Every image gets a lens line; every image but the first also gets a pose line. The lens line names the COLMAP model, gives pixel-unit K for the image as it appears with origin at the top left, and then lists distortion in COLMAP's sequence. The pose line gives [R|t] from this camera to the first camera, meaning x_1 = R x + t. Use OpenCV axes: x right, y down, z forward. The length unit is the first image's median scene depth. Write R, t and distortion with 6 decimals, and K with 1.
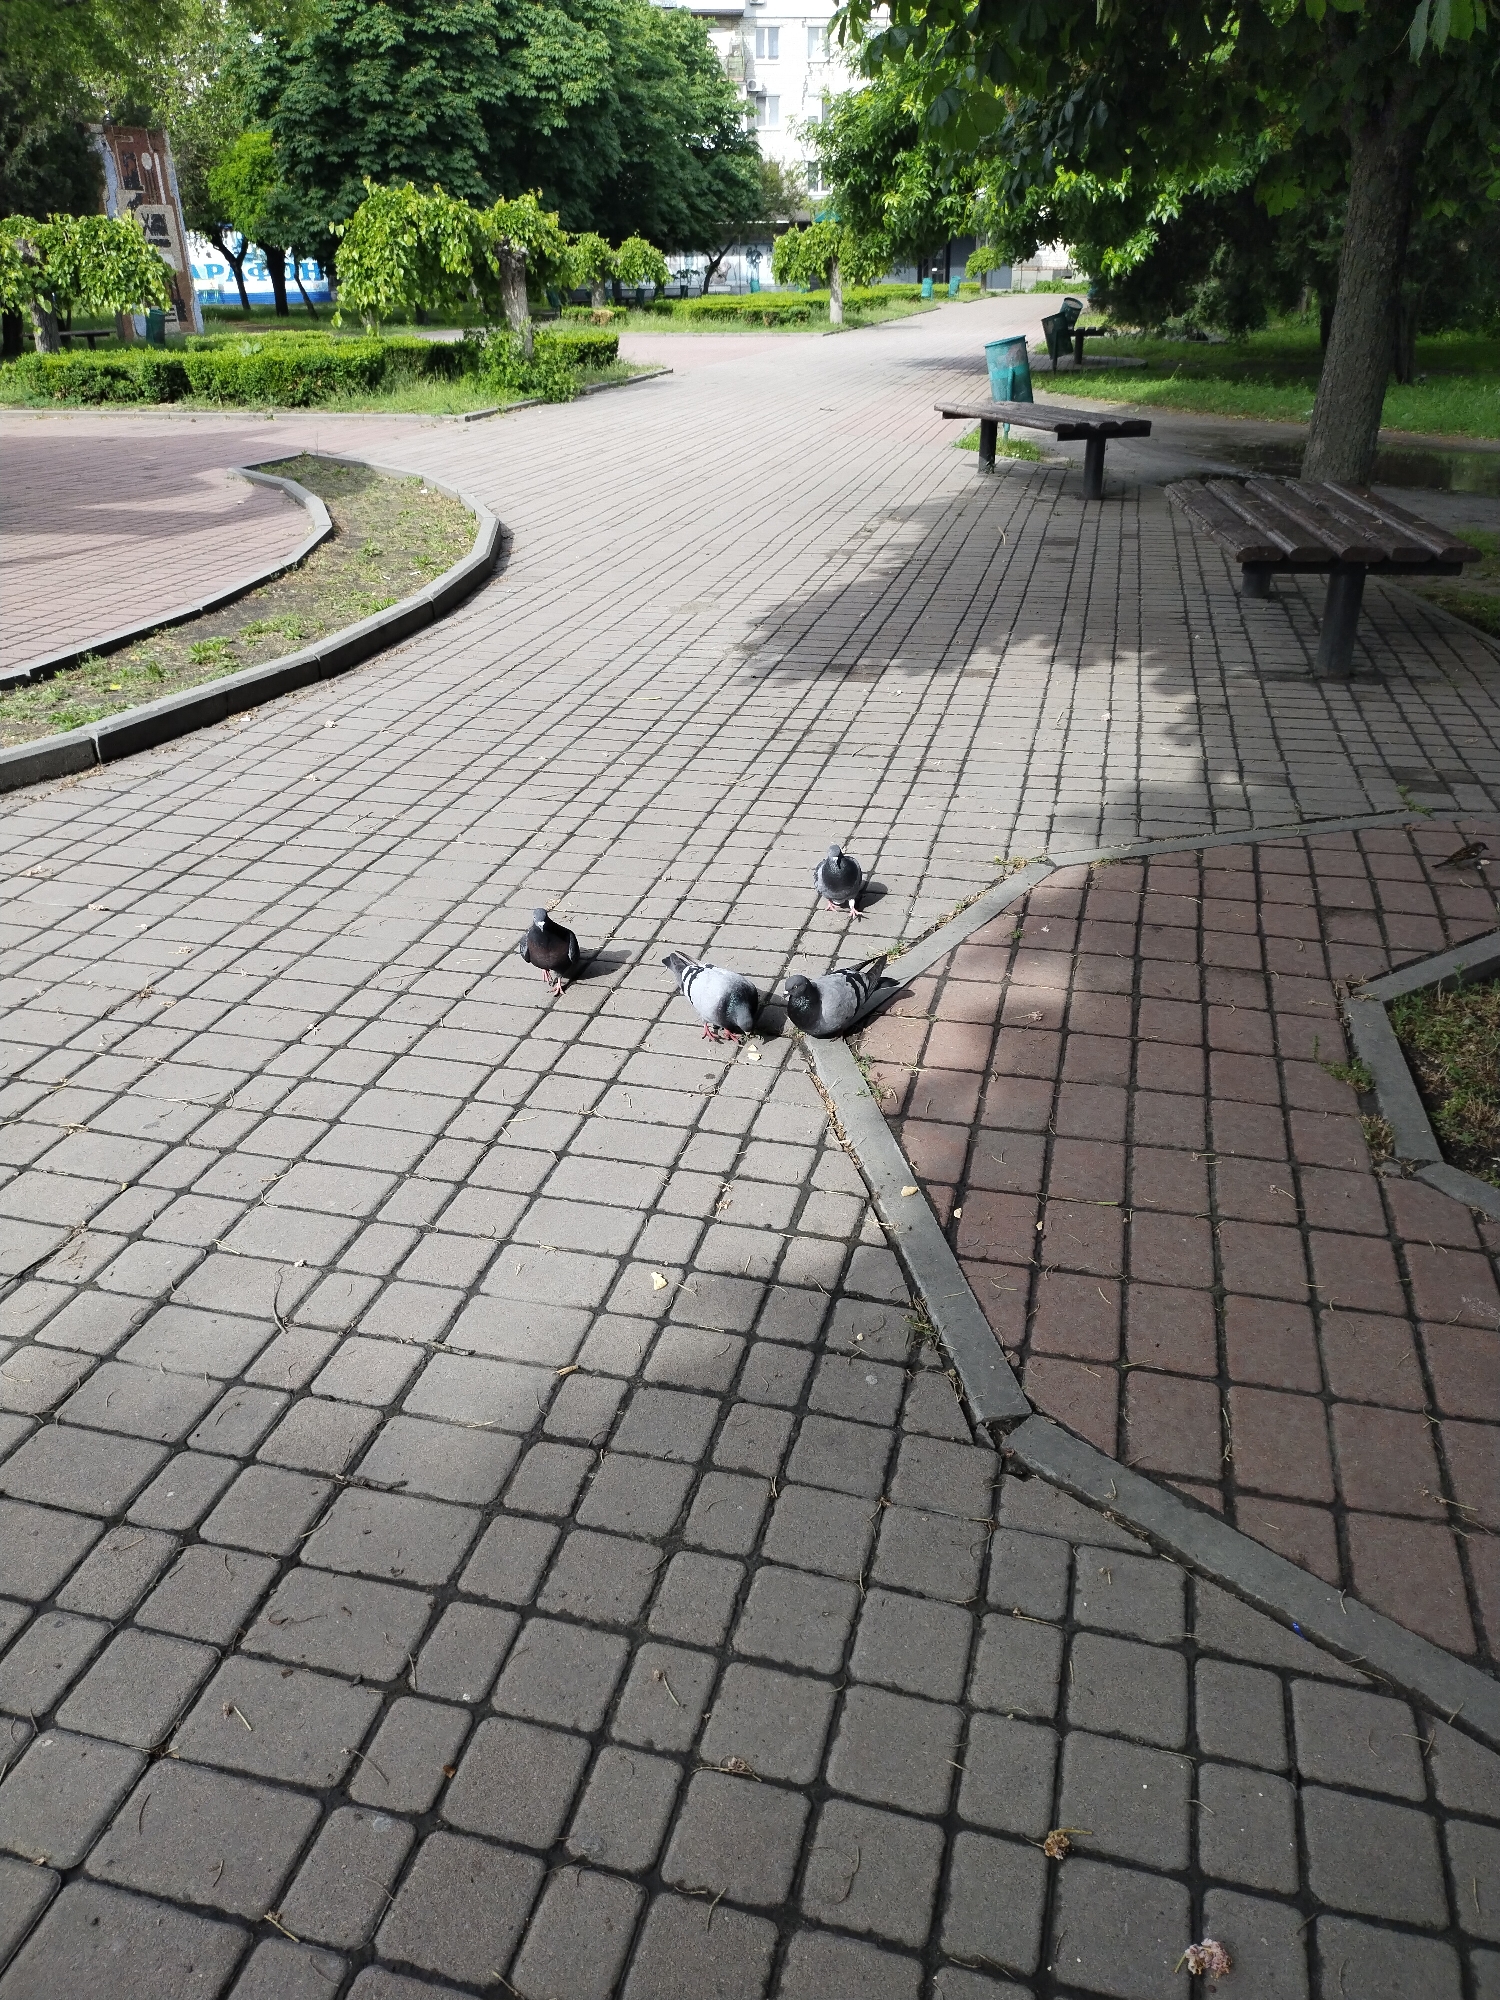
lens RADIAL K [[1427.9, 0, 750.0], [0, 1427.9, 1000.0], [0, 0, 1]] dist [0.040087, -0.052147]
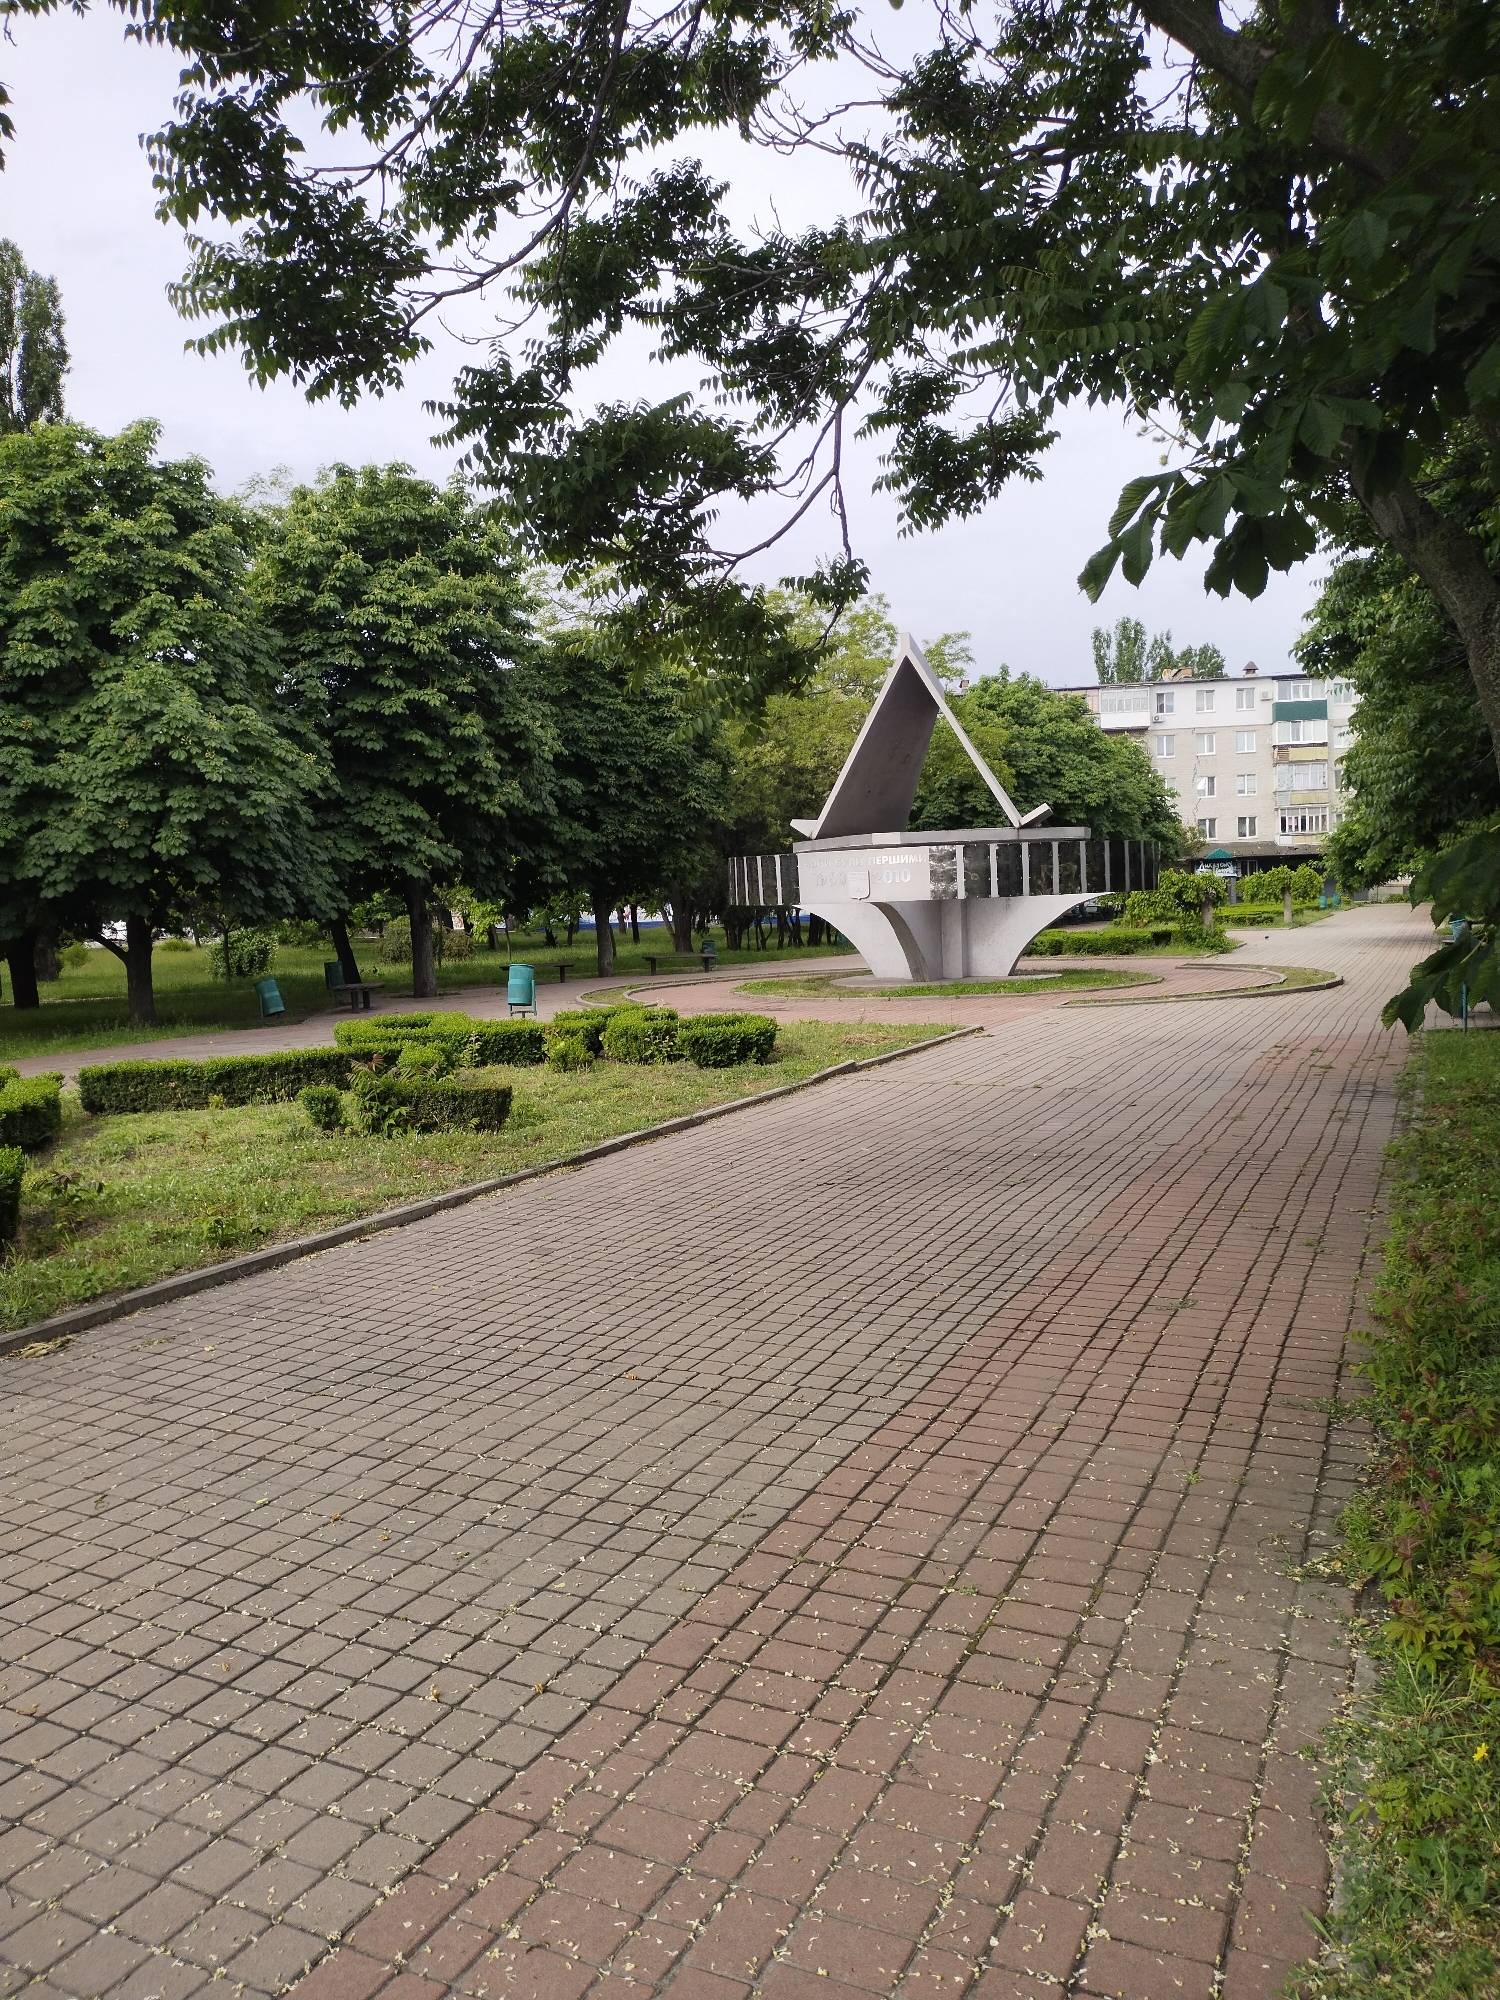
lens RADIAL K [[1486.8, 0, 750.0], [0, 1486.8, 1000.0], [0, 0, 1]] dist [-0.007628, -0.008240]
pose [[0.980016, -0.016245, -0.198252, -0.235812], [-0.061364, 0.923359, -0.379002, 0.321801], [0.189215, 0.383594, 0.903910, -0.680980]]
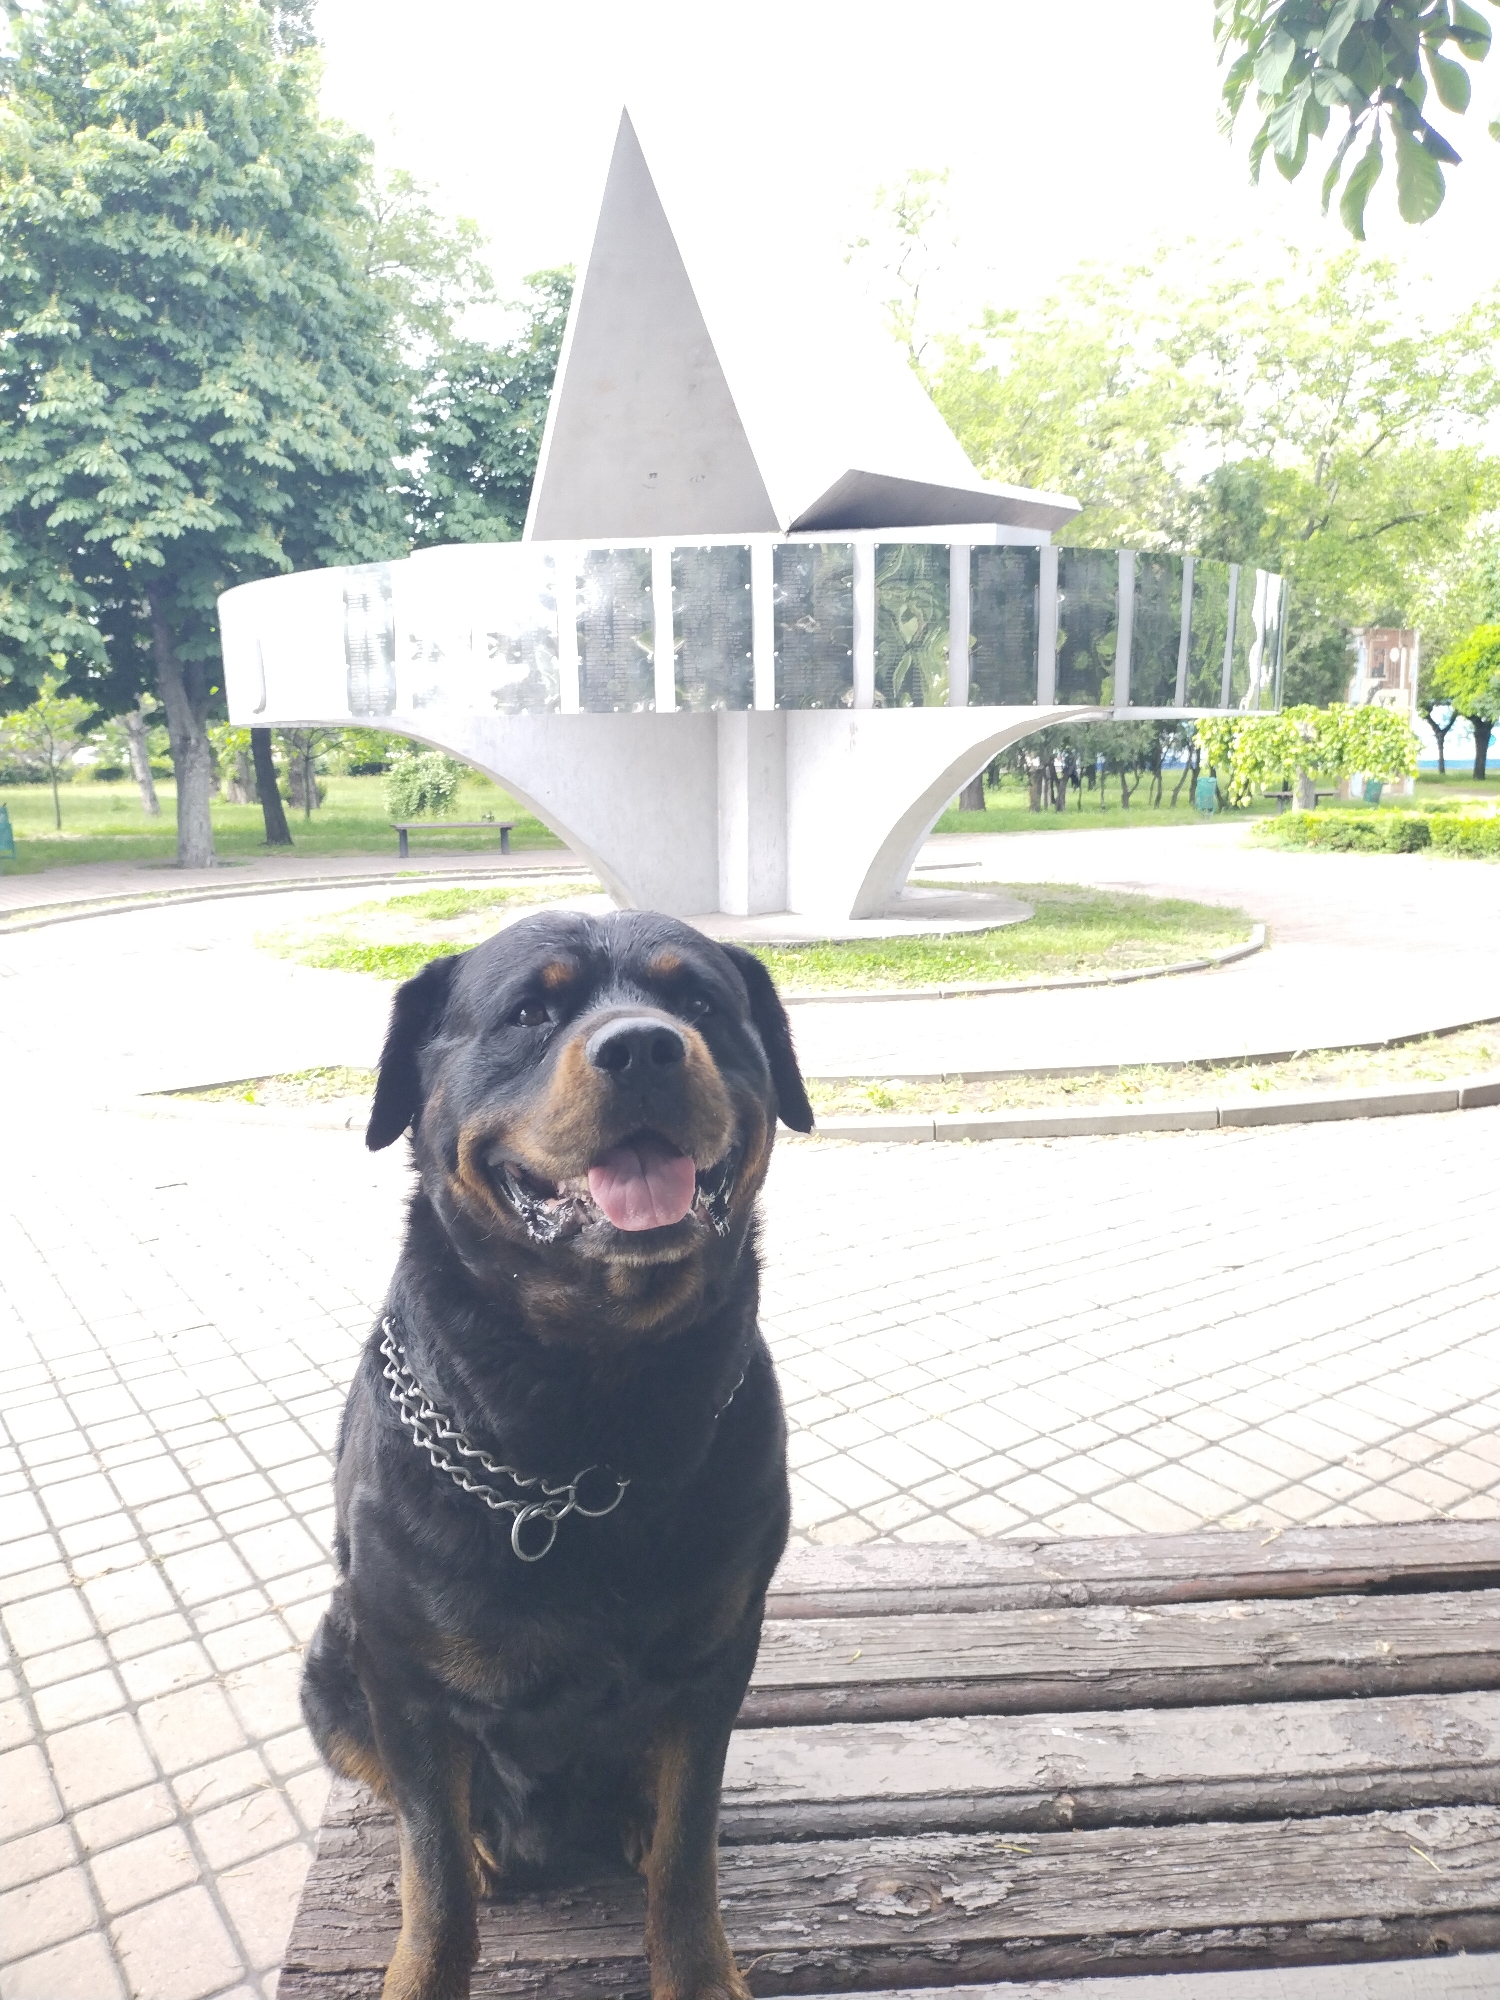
lens RADIAL K [[1487.9, 0, 750.0], [0, 1487.9, 1000.0], [0, 0, 1]] dist [-0.025512, -0.001643]
pose [[0.750120, 0.104162, -0.653047, -0.012428], [-0.288531, 0.940116, -0.181470, 0.031390], [0.595038, 0.324549, 0.735254, -0.073606]]
